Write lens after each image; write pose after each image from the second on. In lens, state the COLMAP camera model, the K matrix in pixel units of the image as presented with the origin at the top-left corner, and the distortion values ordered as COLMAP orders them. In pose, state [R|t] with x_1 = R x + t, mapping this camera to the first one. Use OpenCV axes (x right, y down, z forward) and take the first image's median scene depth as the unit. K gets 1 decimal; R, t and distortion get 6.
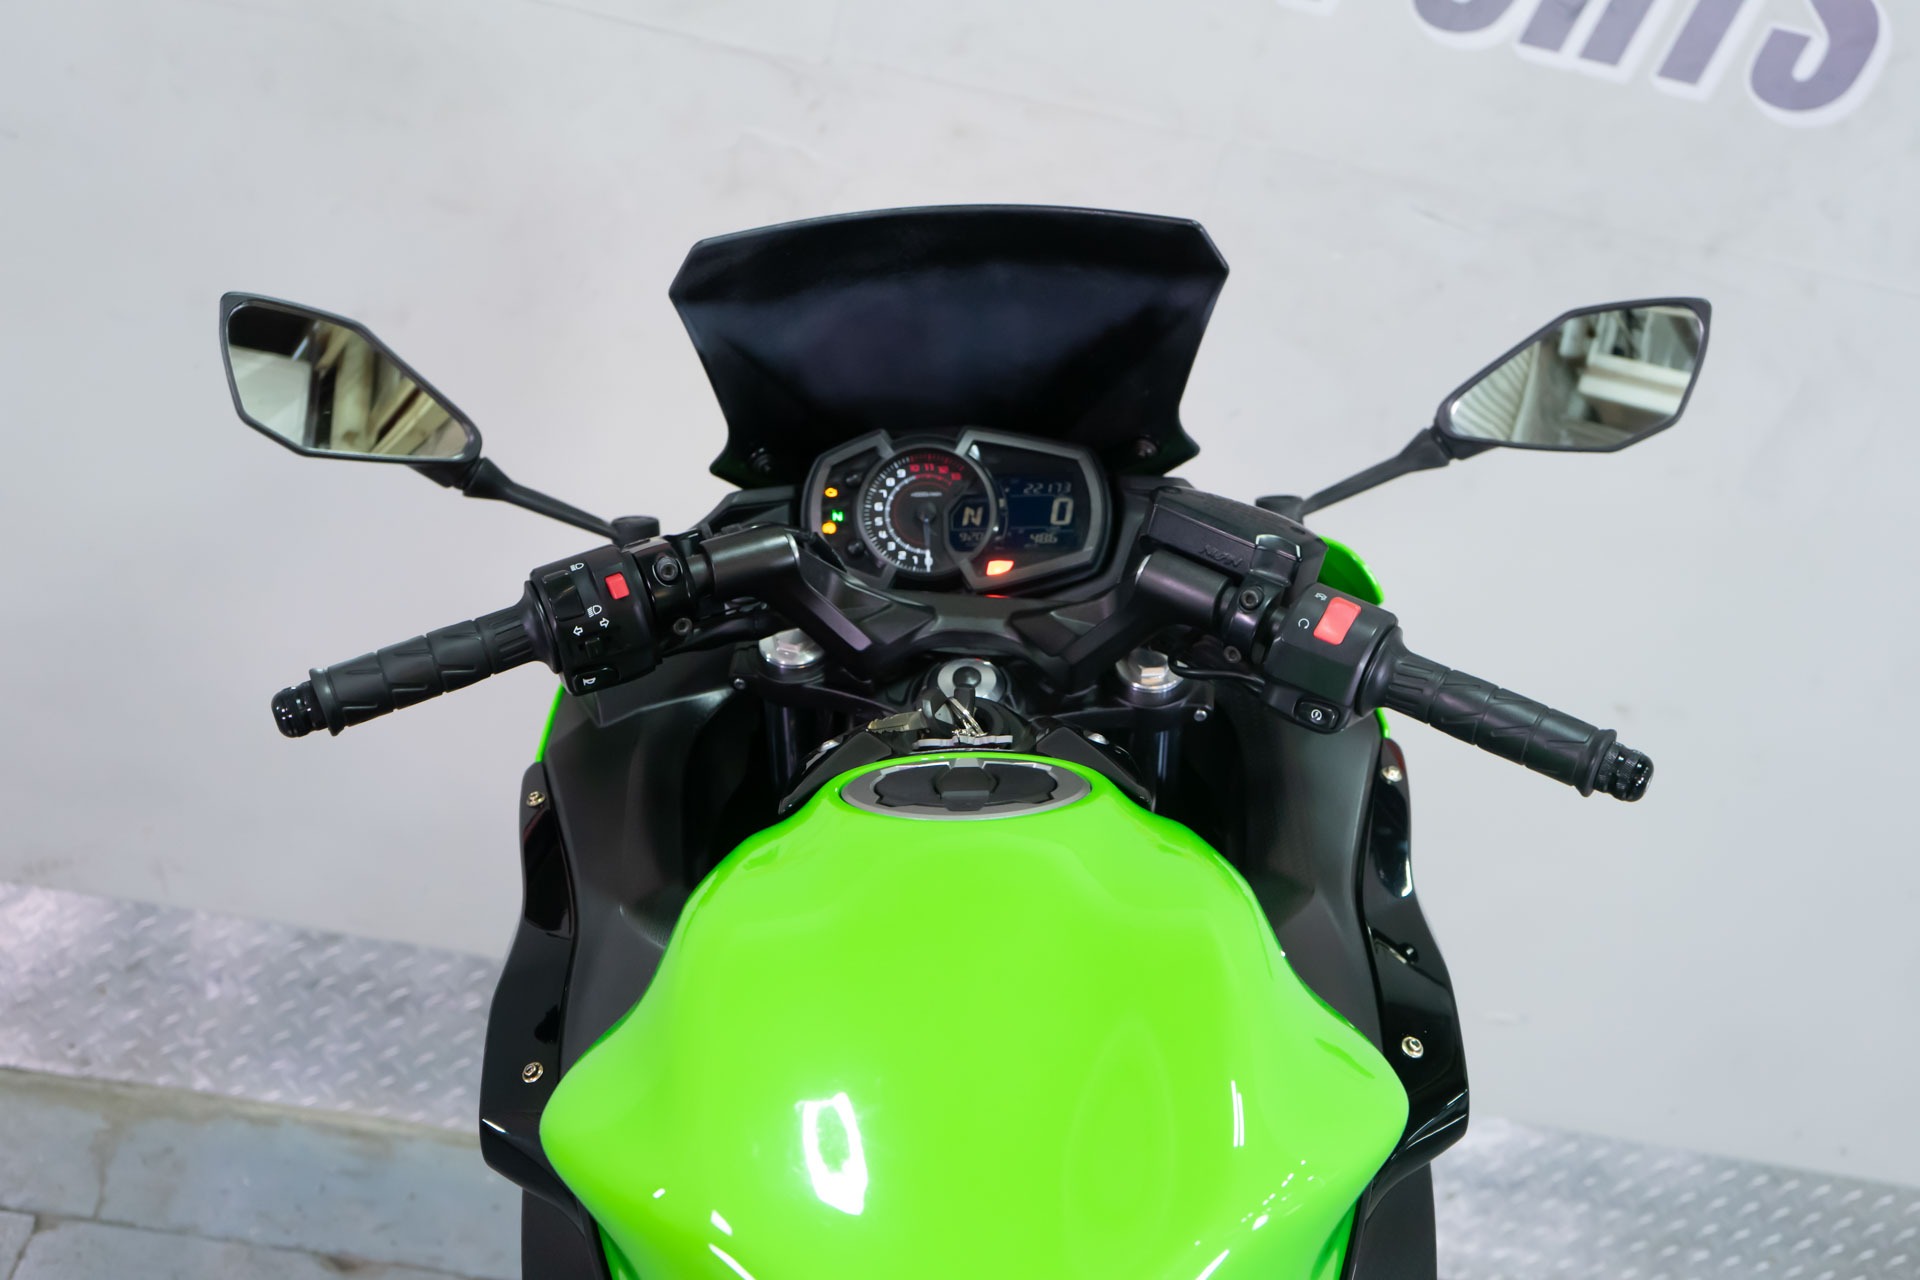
lens RADIAL K [[2692.4, 0, 960.0], [0, 2692.4, 640.0], [0, 0, 1]] dist [0.015067, 0.089015]
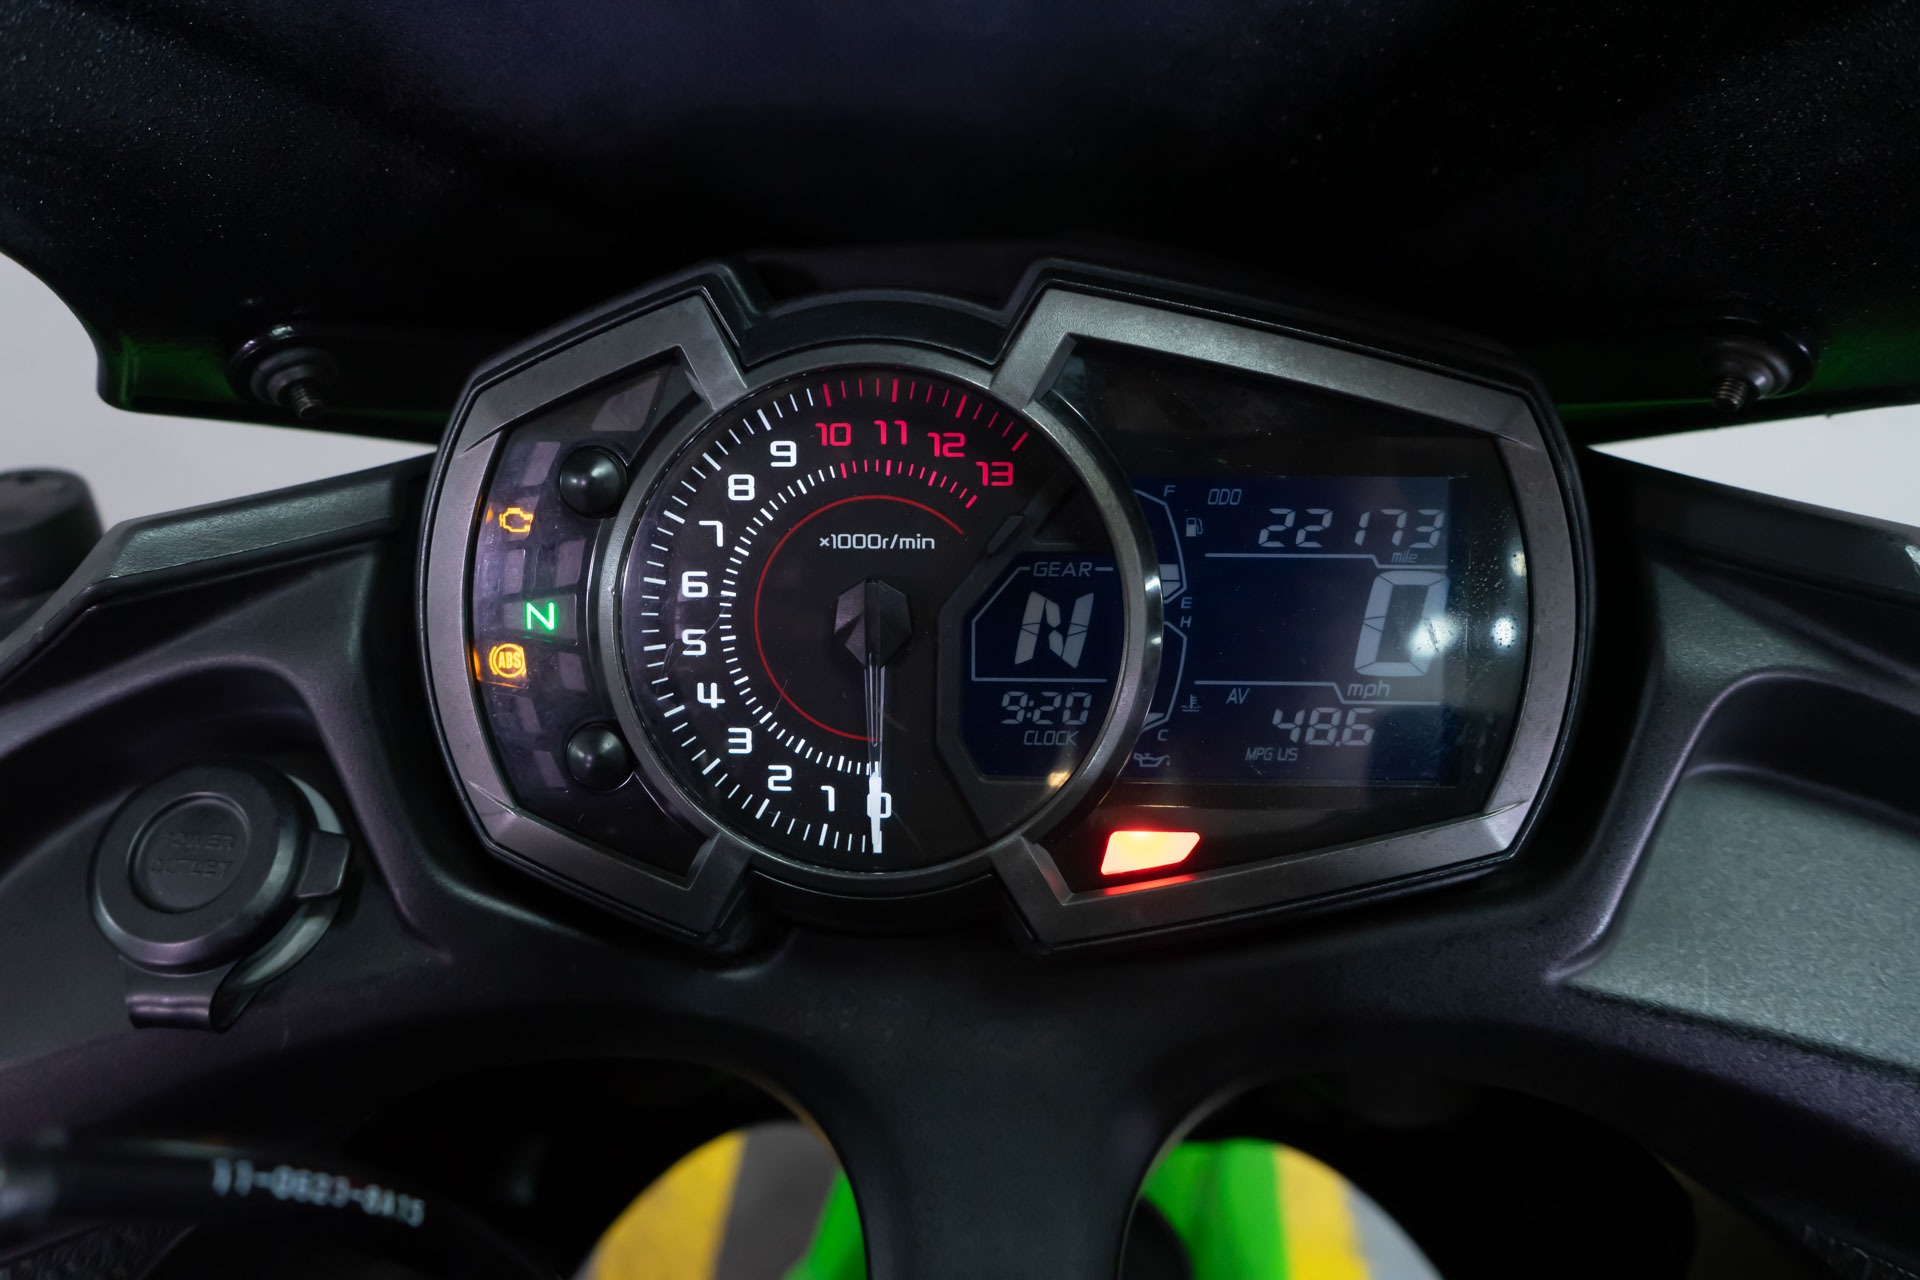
lens RADIAL K [[1541.1, 0, 960.0], [0, 1541.1, 640.0], [0, 0, 1]] dist [-0.002983, -0.007909]
pose [[0.997416, 0.043756, -0.056976, 0.004180], [-0.024005, 0.950518, 0.309742, -0.091433], [0.067710, -0.307574, 0.949112, 0.860482]]
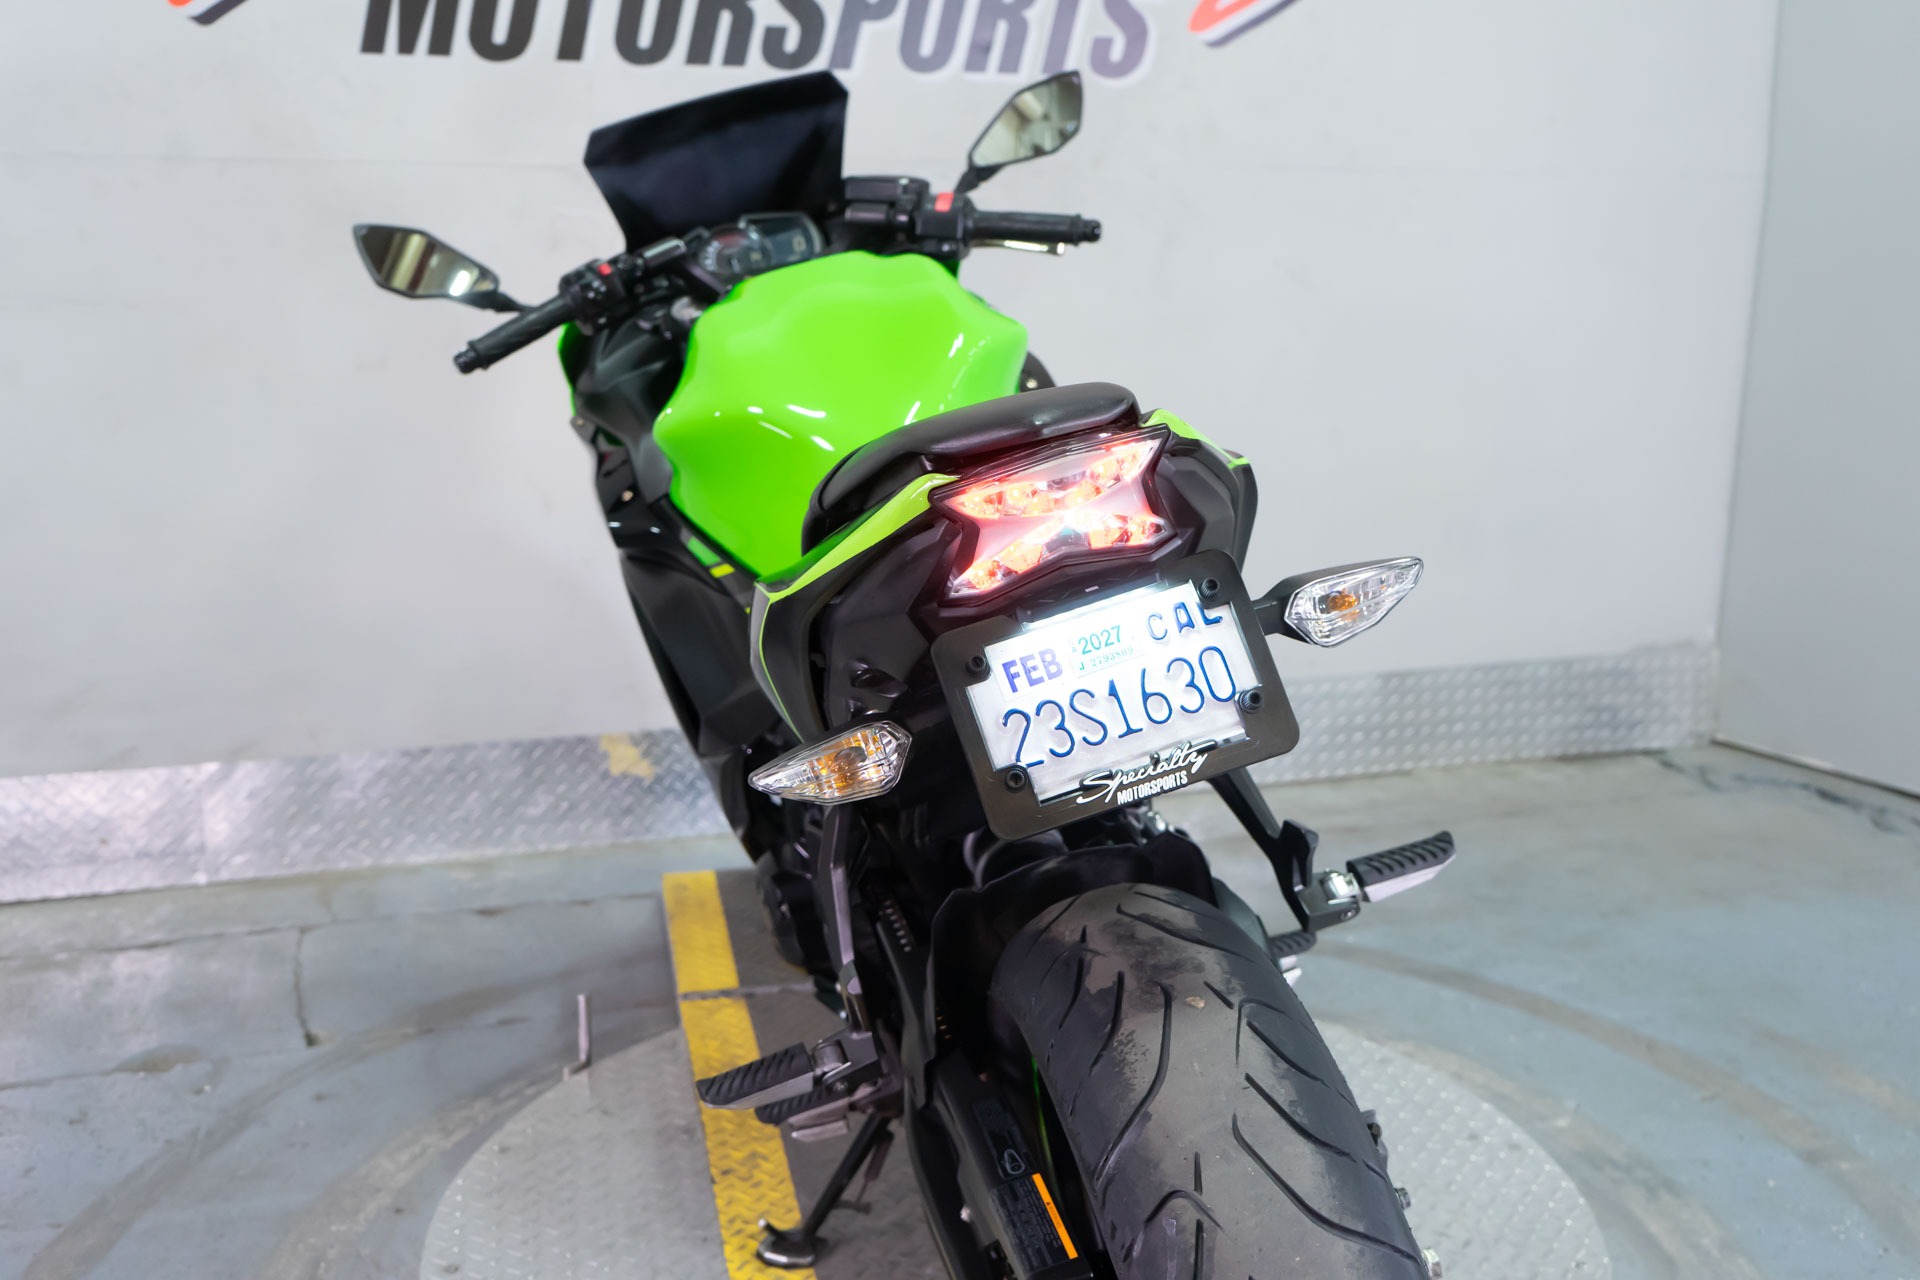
lens RADIAL K [[1974.3, 0, 963.8], [0, 1974.3, 634.2], [0, 0, 1]] dist [0.021166, -0.003047]
pose [[0.955396, -0.254267, 0.150221, -0.138698], [0.266331, 0.961604, -0.066218, 0.358992], [-0.127616, 0.103273, 0.986432, -0.424433]]
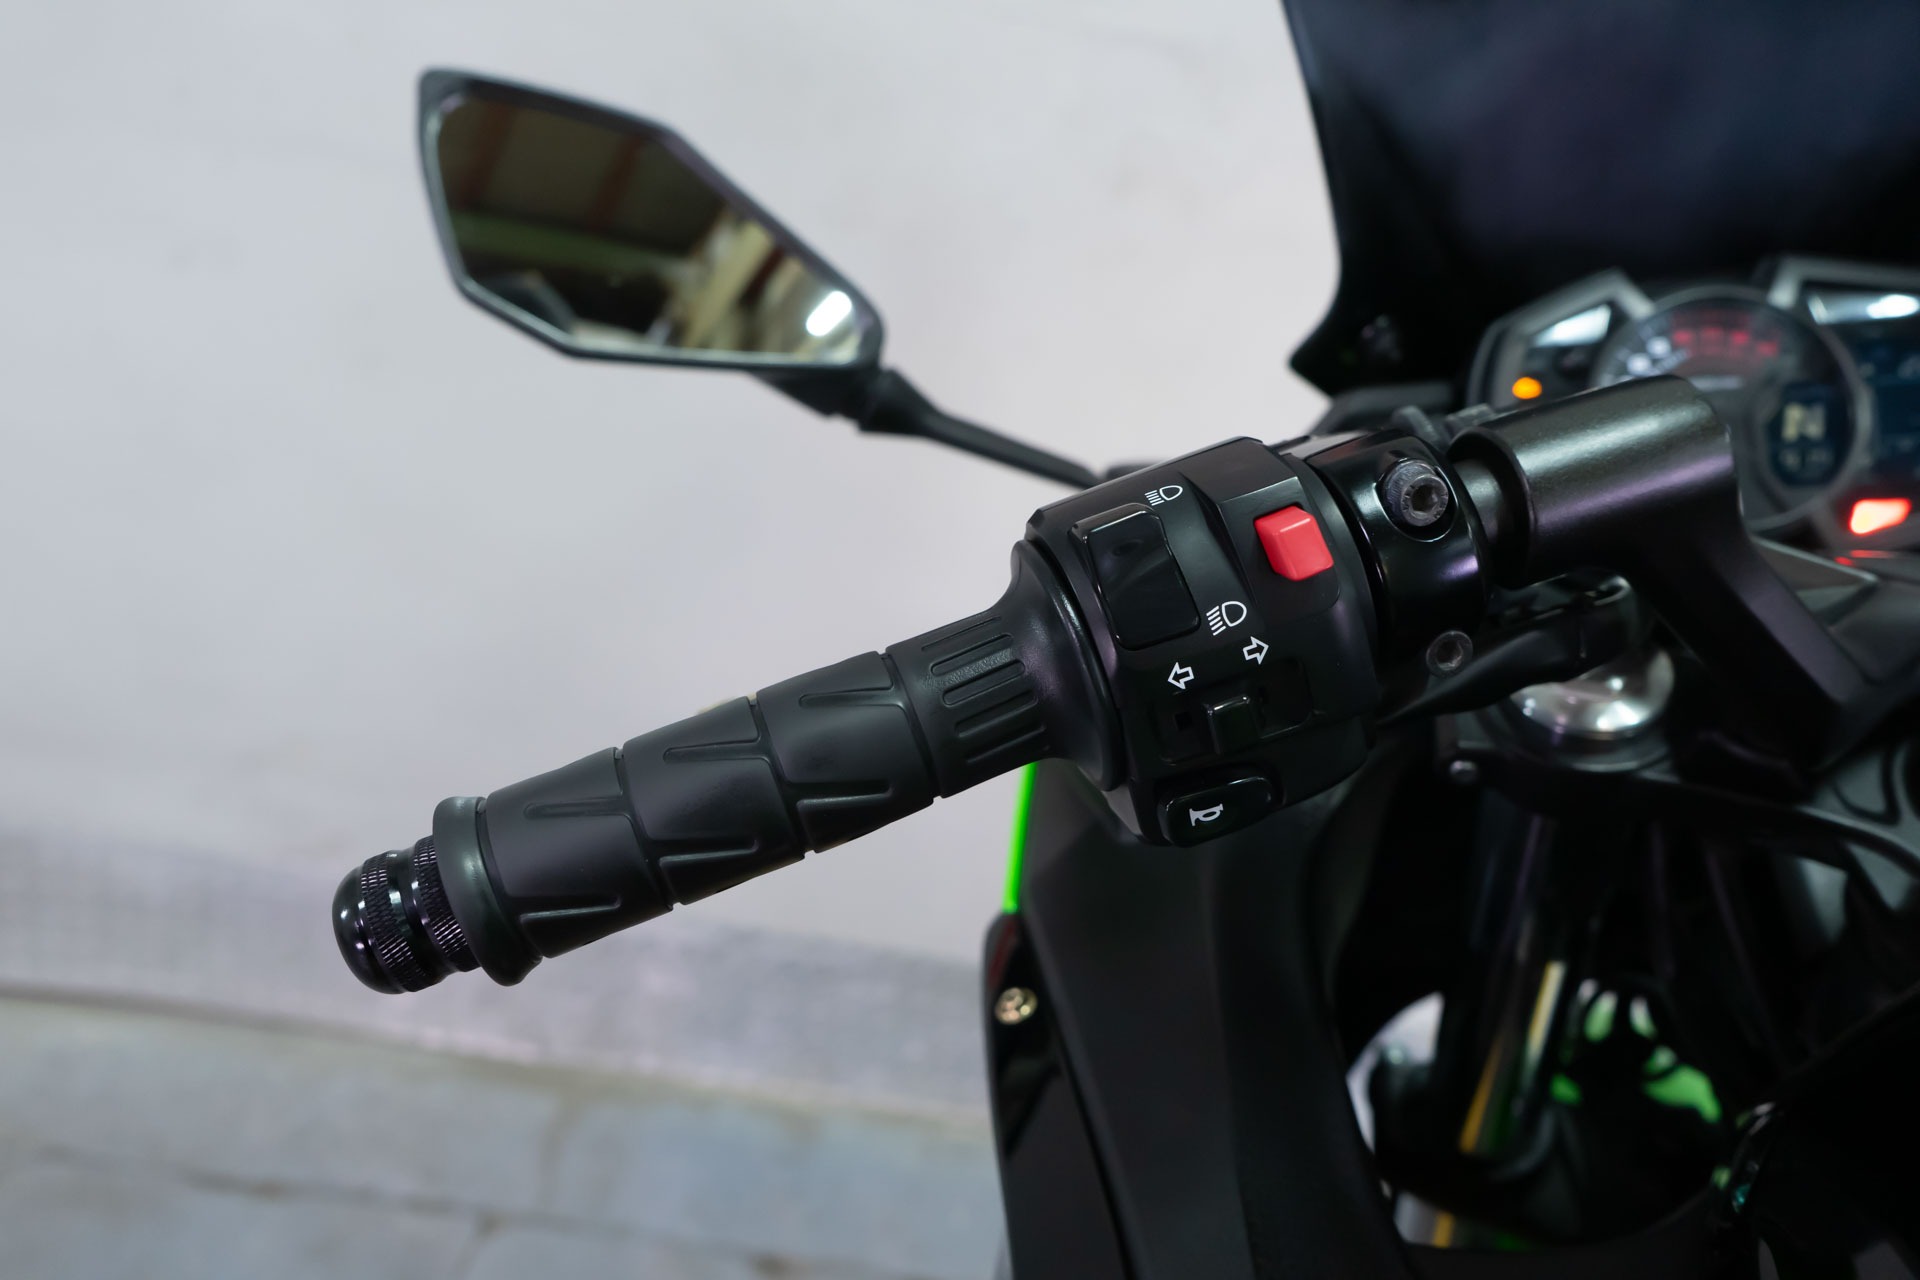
lens RADIAL K [[1541.1, 0, 960.0], [0, 1541.1, 640.0], [0, 0, 1]] dist [-0.002983, -0.007909]
pose [[0.991672, -0.026021, -0.126134, -0.123411], [0.026225, 0.999656, -0.000045, -0.007432], [0.126092, -0.003263, 0.992013, 0.681724]]
